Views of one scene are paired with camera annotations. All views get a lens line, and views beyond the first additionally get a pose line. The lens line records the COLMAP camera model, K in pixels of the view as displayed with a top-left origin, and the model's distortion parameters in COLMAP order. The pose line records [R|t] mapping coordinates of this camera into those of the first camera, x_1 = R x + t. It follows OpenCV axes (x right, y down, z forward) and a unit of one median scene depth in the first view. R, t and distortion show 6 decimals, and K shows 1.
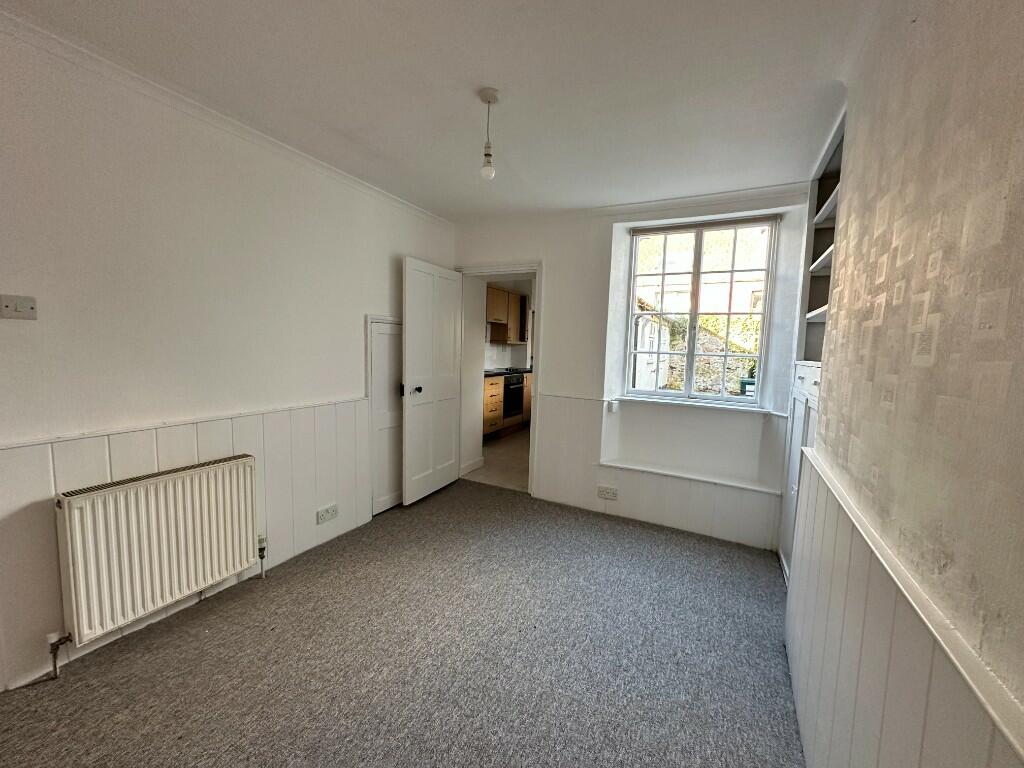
lens RADIAL K [[406.2, 0, 514.9], [0, 406.2, 383.4], [0, 0, 1]] dist [-0.001333, 0.000001]
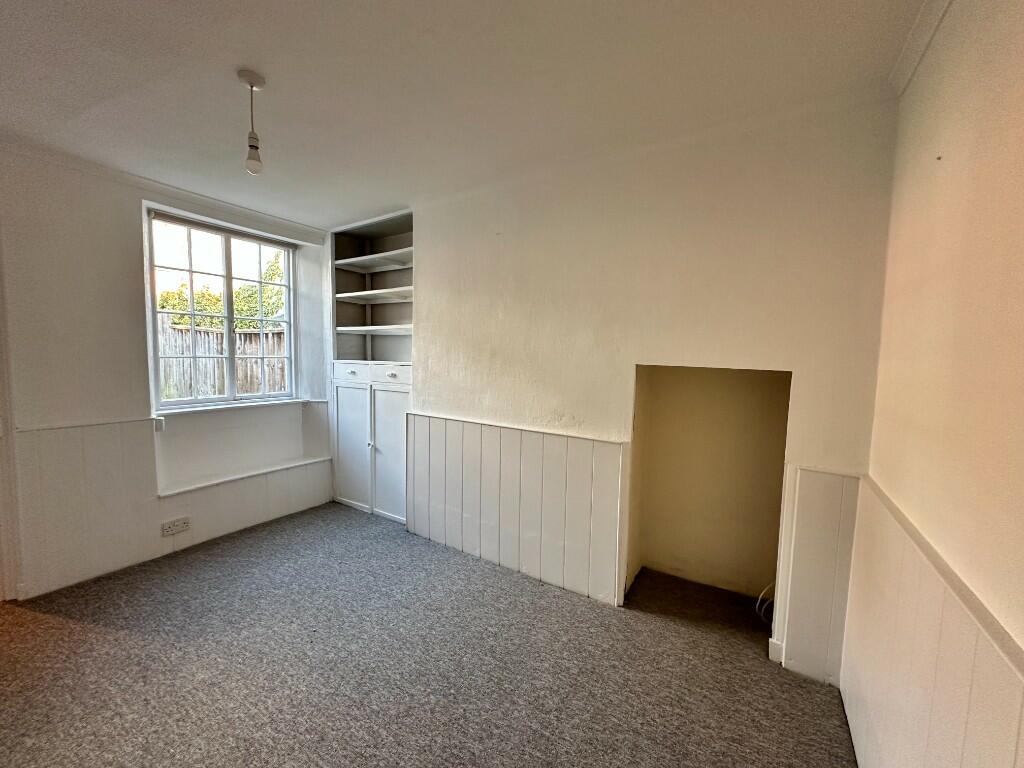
lens RADIAL K [[406.2, 0, 511.0], [0, 406.2, 383.4], [0, 0, 1]] dist [-0.001333, 0.000001]
pose [[0.083033, -0.102381, 0.991274, -0.549492], [0.075955, 0.992465, 0.096142, -0.054434], [-0.993648, 0.067309, 0.090184, 0.233176]]
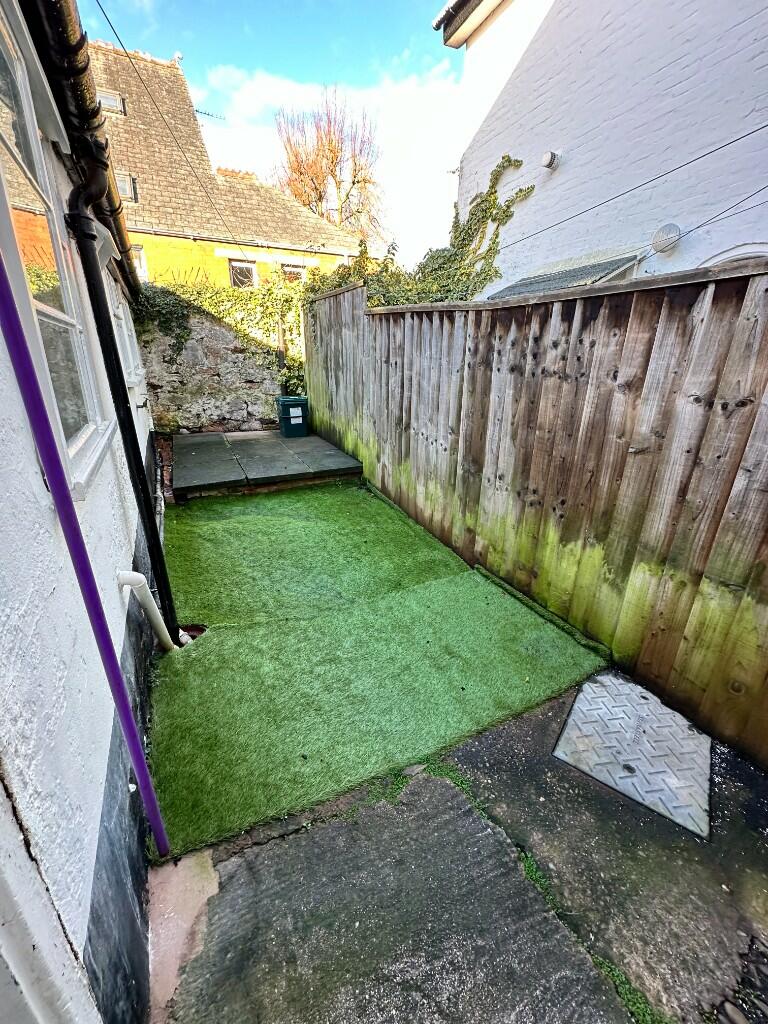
lens RADIAL K [[406.2, 0, 382.0], [0, 406.2, 510.3], [0, 0, 1]] dist [-0.001333, 0.000001]
pose [[0.578021, -0.309080, 0.755223, 0.329597], [0.080220, 0.942533, 0.324340, -0.107157], [-0.812069, -0.126892, 0.569598, 1.337272]]
